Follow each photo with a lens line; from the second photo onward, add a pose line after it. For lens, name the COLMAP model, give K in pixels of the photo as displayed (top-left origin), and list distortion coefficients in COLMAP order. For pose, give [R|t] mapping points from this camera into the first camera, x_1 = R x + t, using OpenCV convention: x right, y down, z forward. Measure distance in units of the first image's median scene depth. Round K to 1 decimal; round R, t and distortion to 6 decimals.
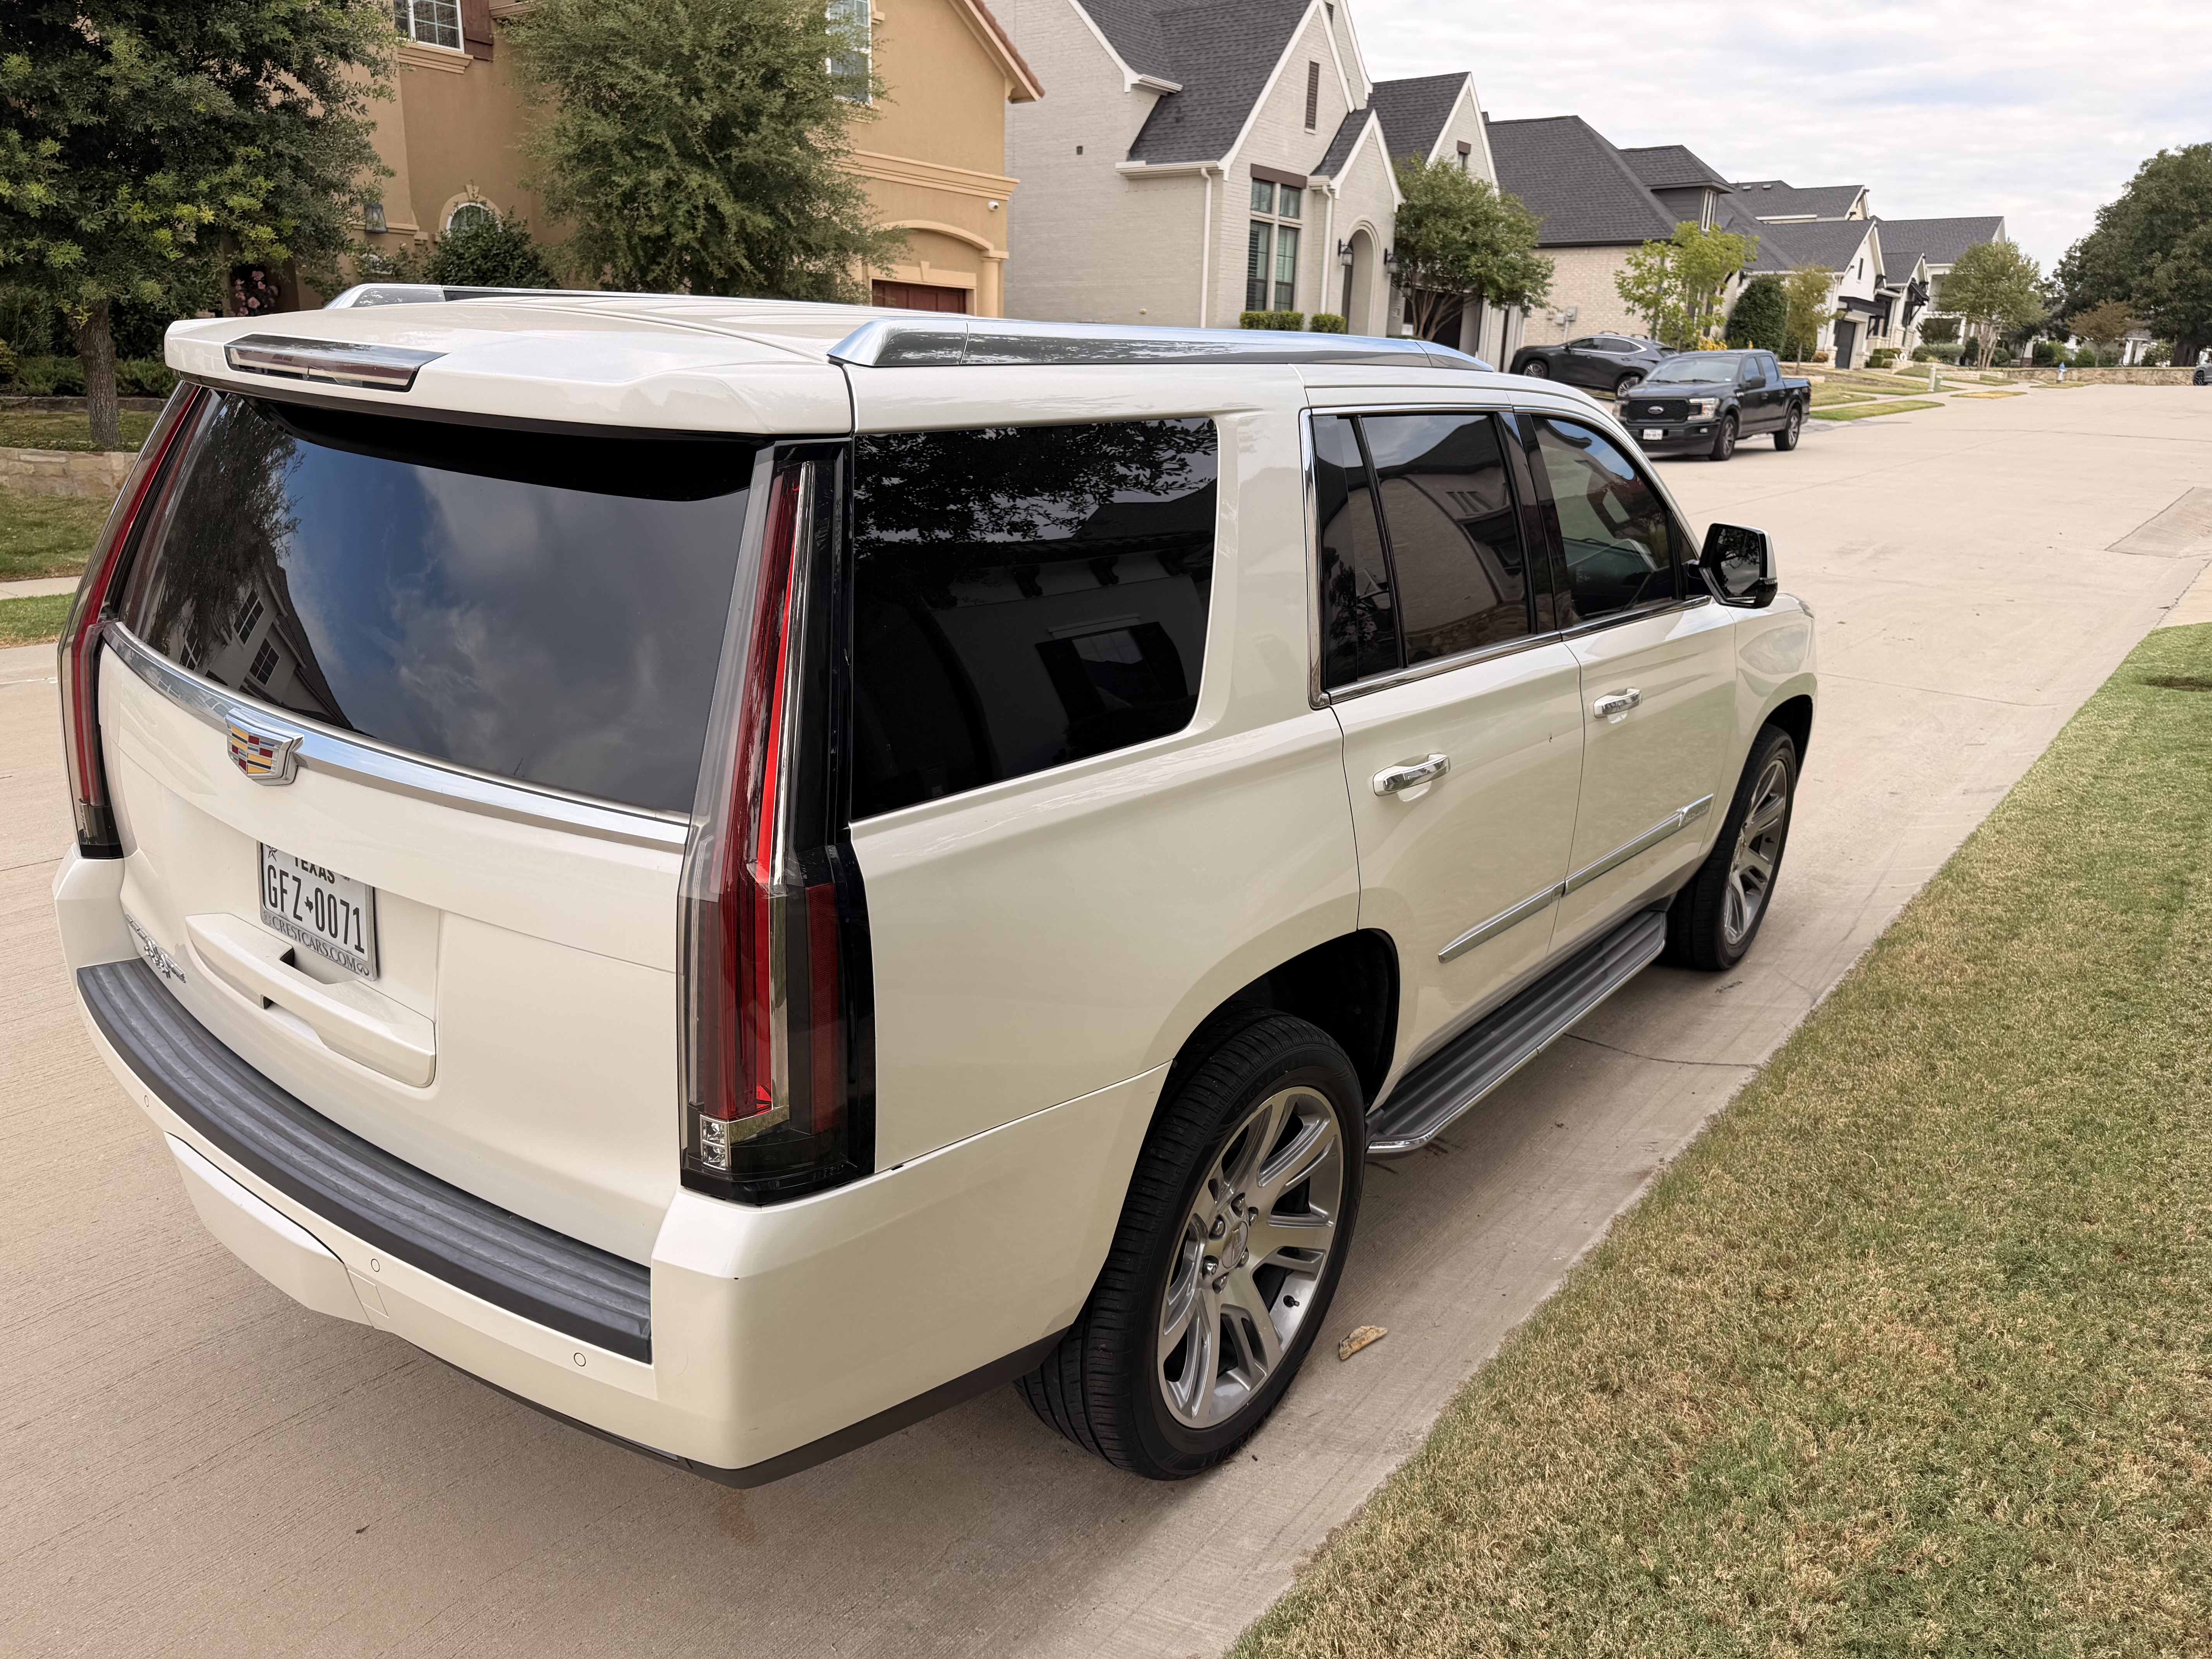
lens RADIAL K [[1565.6, 0, 1107.7], [0, 1565.6, 822.5], [0, 0, 1]] dist [0.029177, -0.040906]
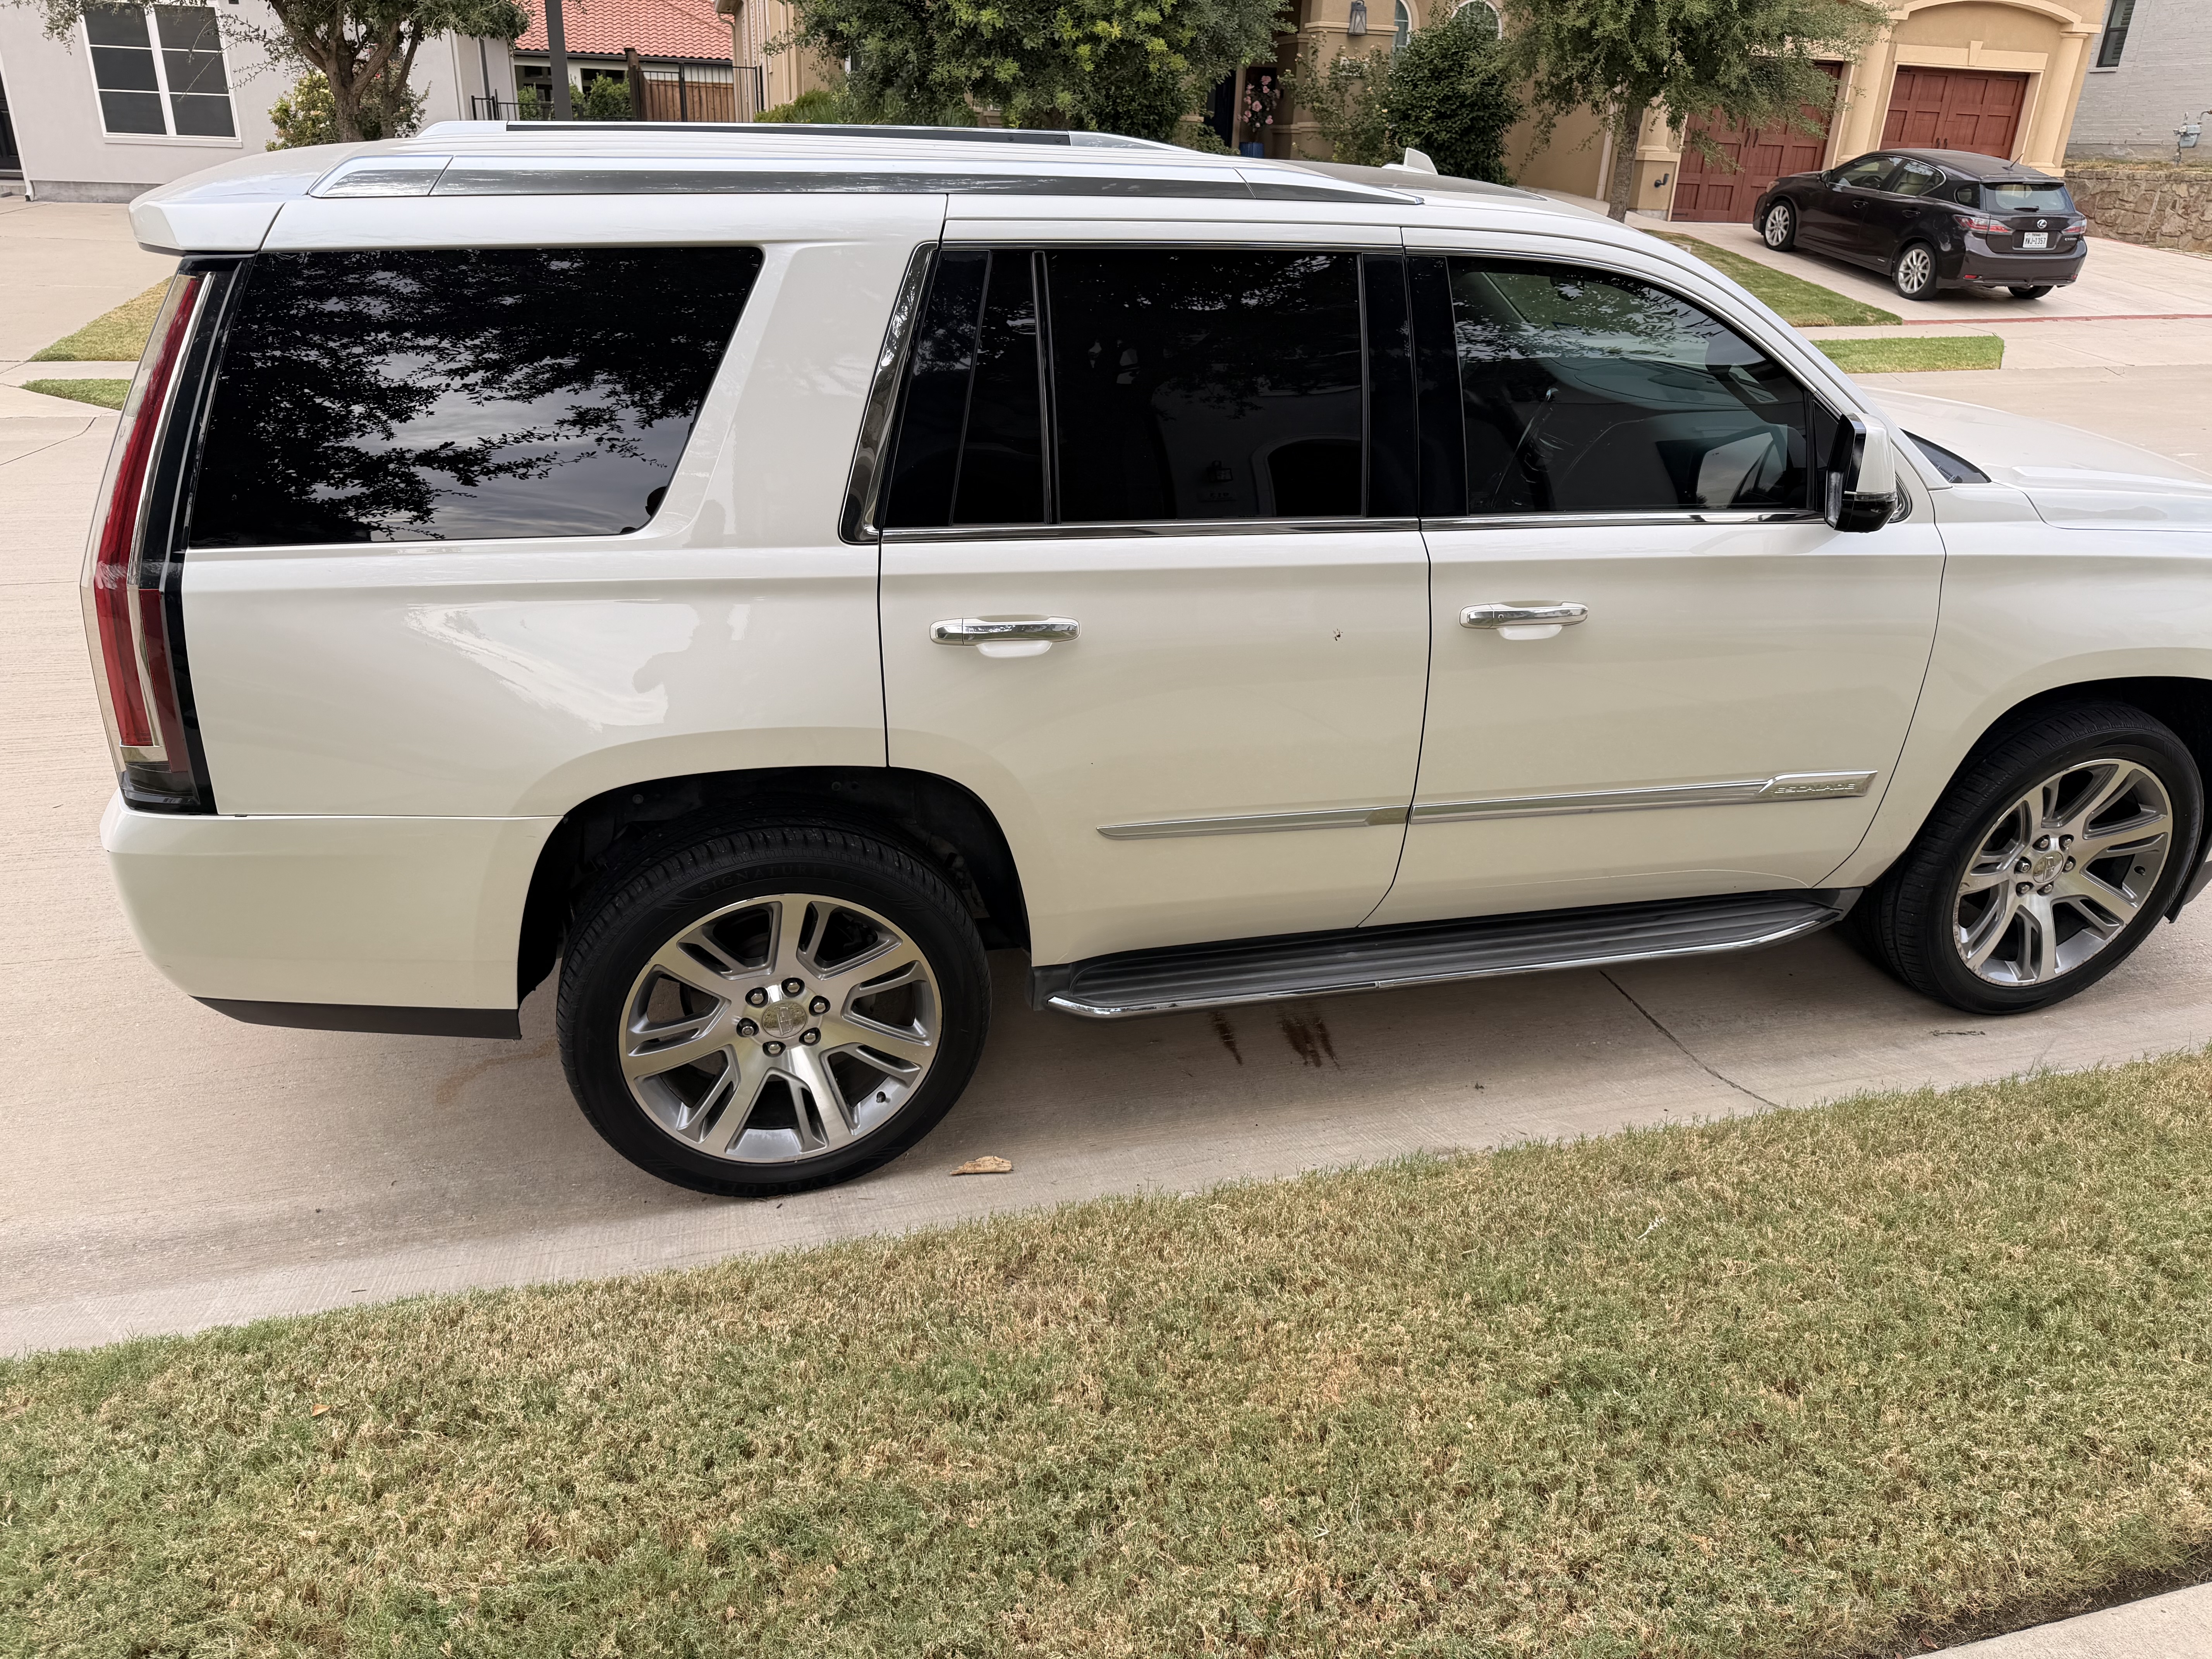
lens RADIAL K [[1565.6, 0, 1122.7], [0, 1565.6, 817.9], [0, 0, 1]] dist [0.029177, -0.040906]
pose [[0.781346, 0.244797, -0.574085, 0.316025], [-0.178861, 0.969110, 0.169806, -0.036418], [0.597919, -0.029996, 0.800995, 0.095596]]
